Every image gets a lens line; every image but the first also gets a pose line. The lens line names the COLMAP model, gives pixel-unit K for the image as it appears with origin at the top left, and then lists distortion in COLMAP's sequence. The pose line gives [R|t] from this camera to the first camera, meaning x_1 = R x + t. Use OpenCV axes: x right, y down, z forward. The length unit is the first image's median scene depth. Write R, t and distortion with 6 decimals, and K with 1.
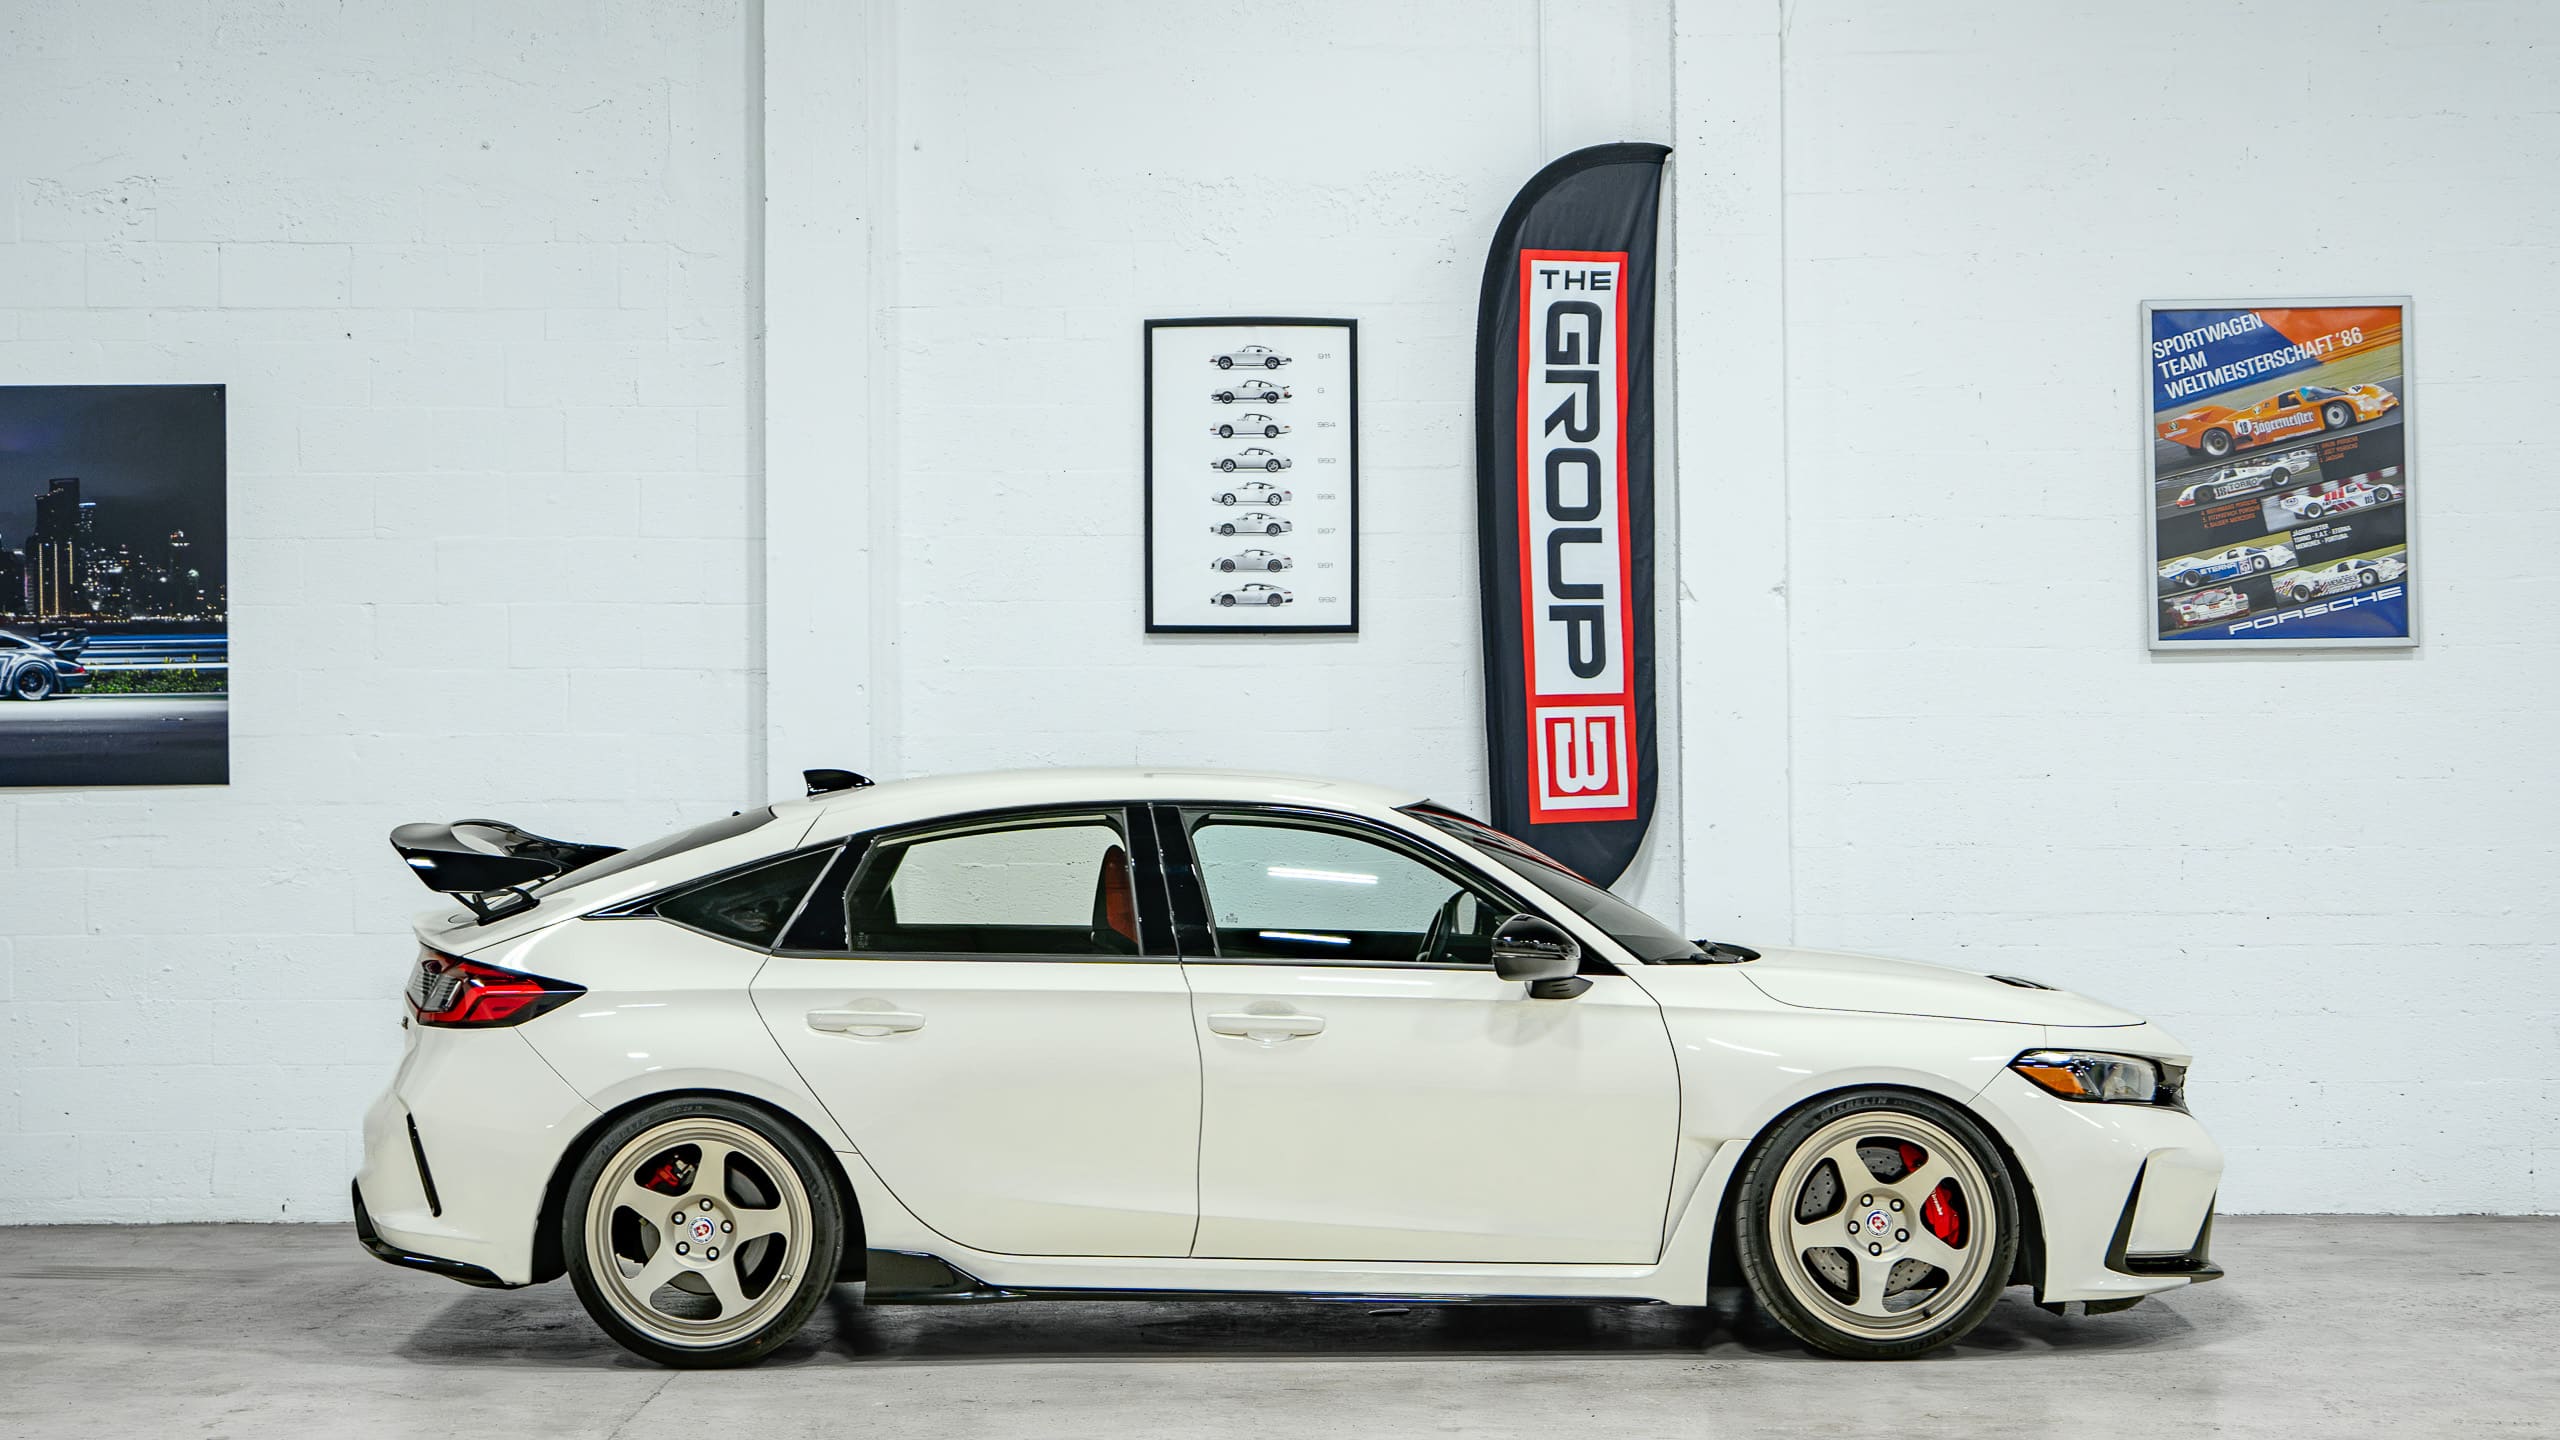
lens RADIAL K [[4496.4, 0, 1015.5], [0, 4496.4, 623.8], [0, 0, 1]] dist [0.047212, 0.130010]
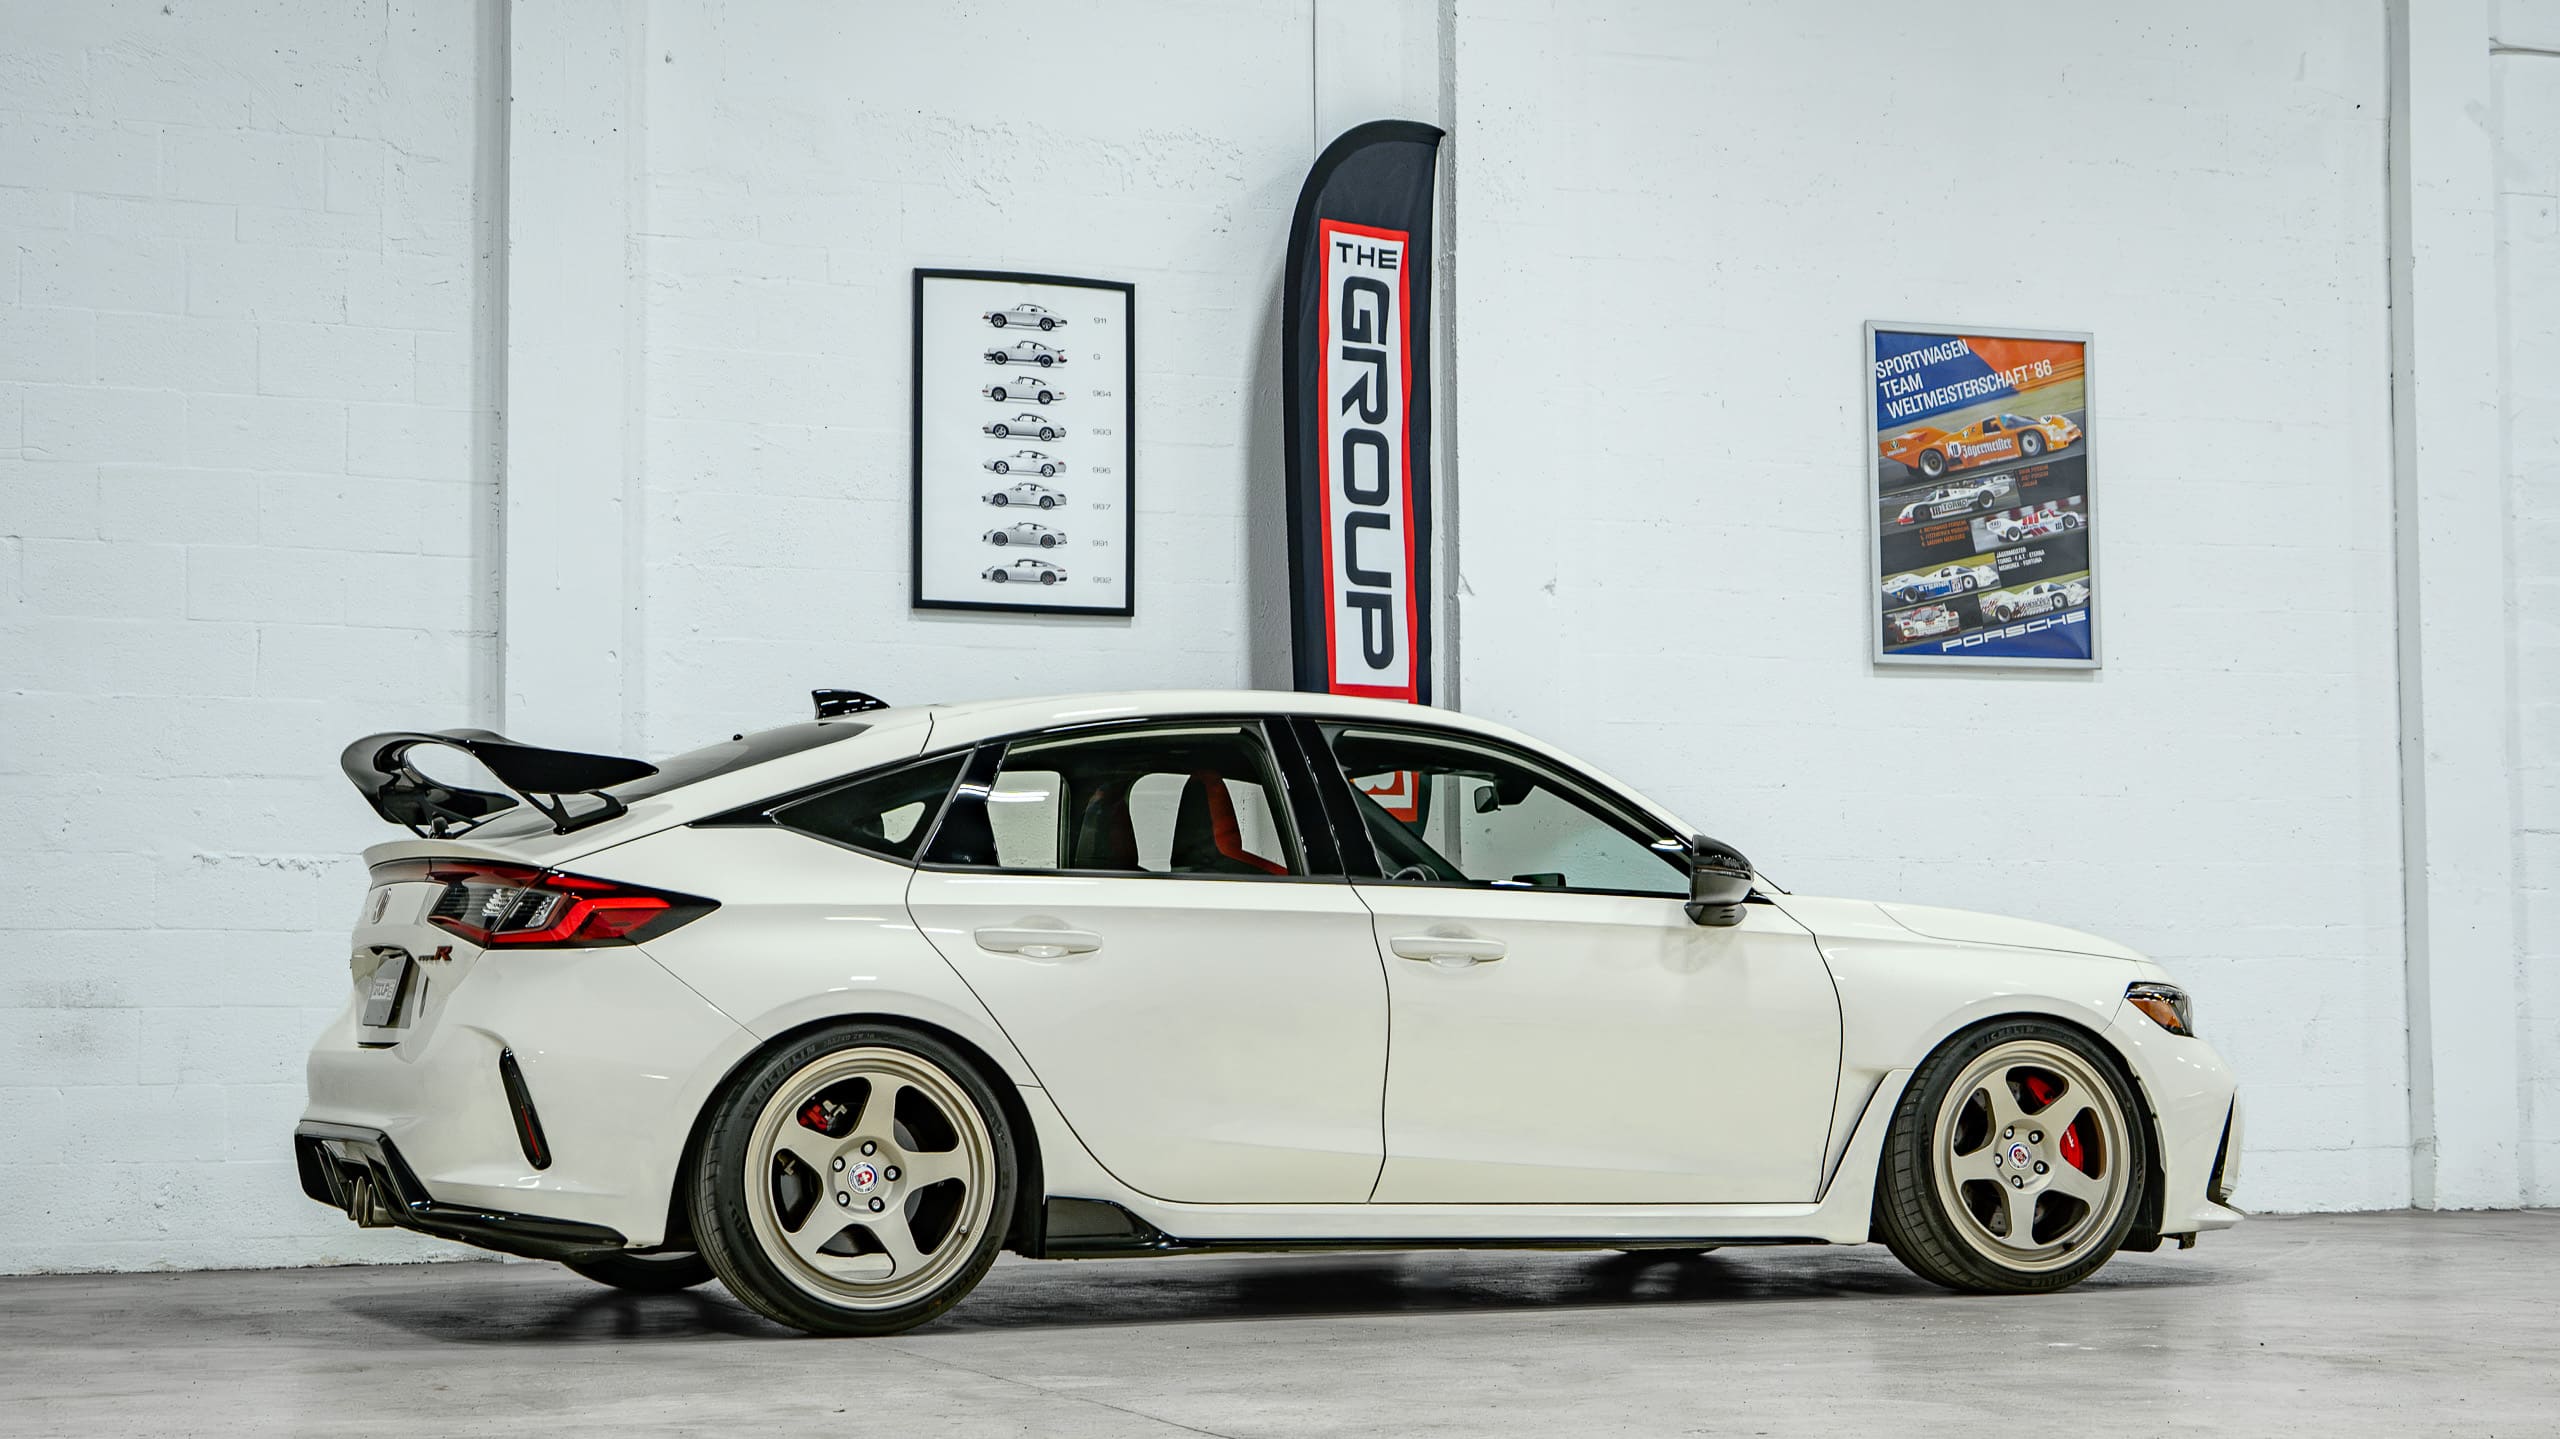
lens RADIAL K [[4537.6, 0, 1280.0], [0, 4537.6, 719.5], [0, 0, 1]] dist [0.018987, 0.352550]
pose [[0.903642, 0.035252, 0.426836, -0.302761], [-0.013289, 0.998435, -0.054325, 0.075345], [-0.428083, 0.043419, 0.902696, 0.139908]]
